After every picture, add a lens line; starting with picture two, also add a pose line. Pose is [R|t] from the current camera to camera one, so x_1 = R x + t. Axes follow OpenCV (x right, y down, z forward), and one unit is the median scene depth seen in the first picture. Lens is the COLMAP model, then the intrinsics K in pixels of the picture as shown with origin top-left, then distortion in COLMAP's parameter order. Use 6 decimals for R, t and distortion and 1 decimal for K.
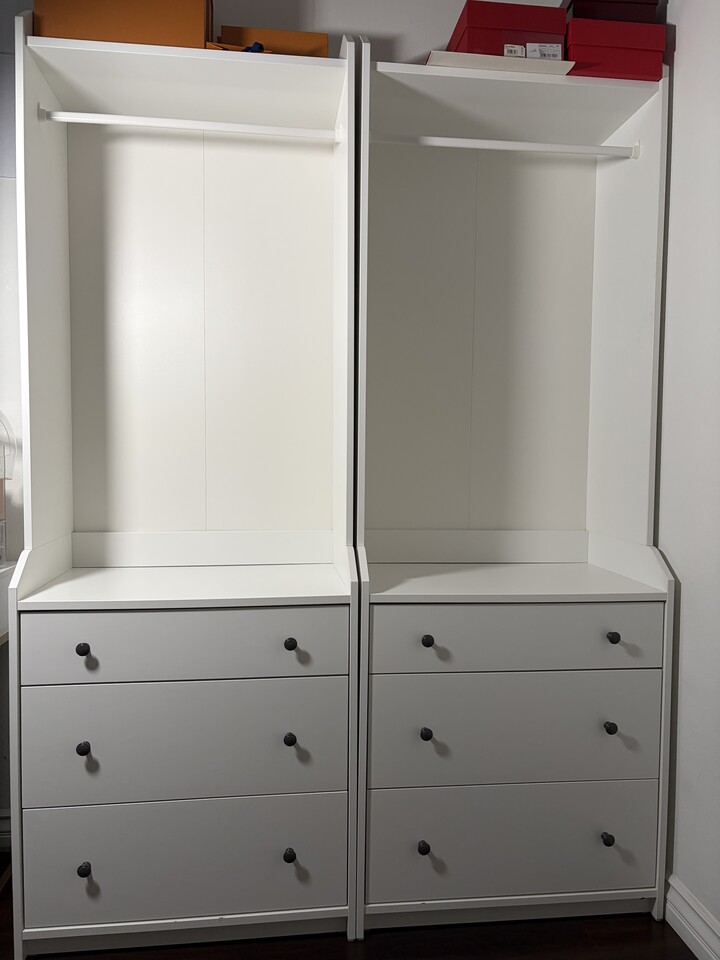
lens RADIAL K [[733.4, 0, 360.0], [0, 733.4, 480.0], [0, 0, 1]] dist [0.050381, -0.059333]
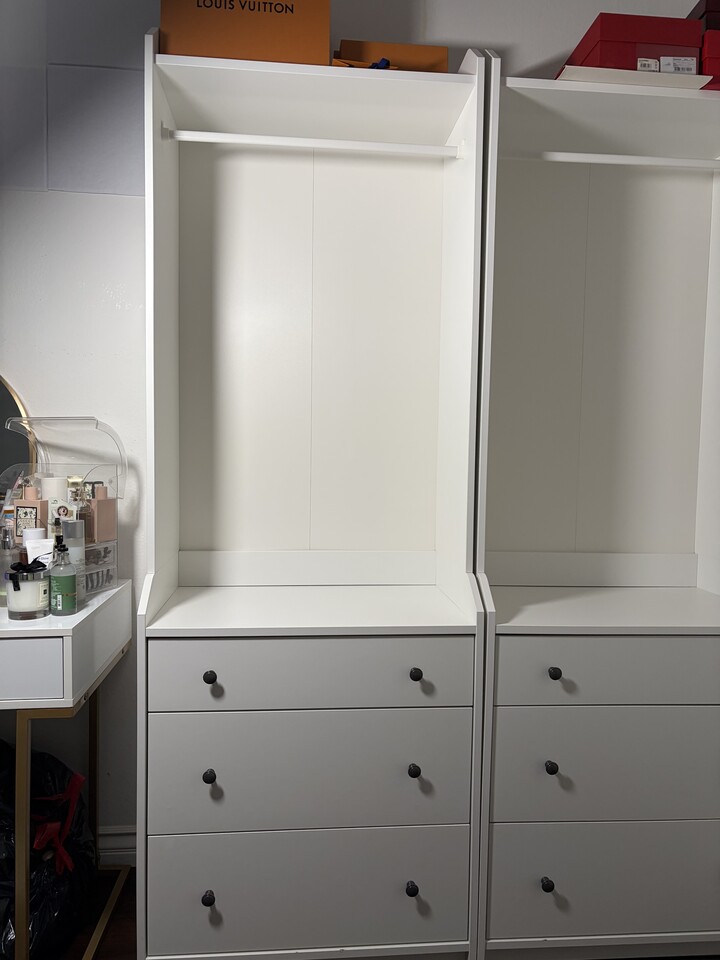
lens RADIAL K [[733.4, 0, 360.0], [0, 733.4, 480.0], [0, 0, 1]] dist [0.050381, -0.059333]
pose [[0.999460, 0.010203, -0.031233, -0.133854], [-0.009996, 0.999927, 0.006762, -0.040117], [0.031300, -0.006446, 0.999489, 0.017556]]
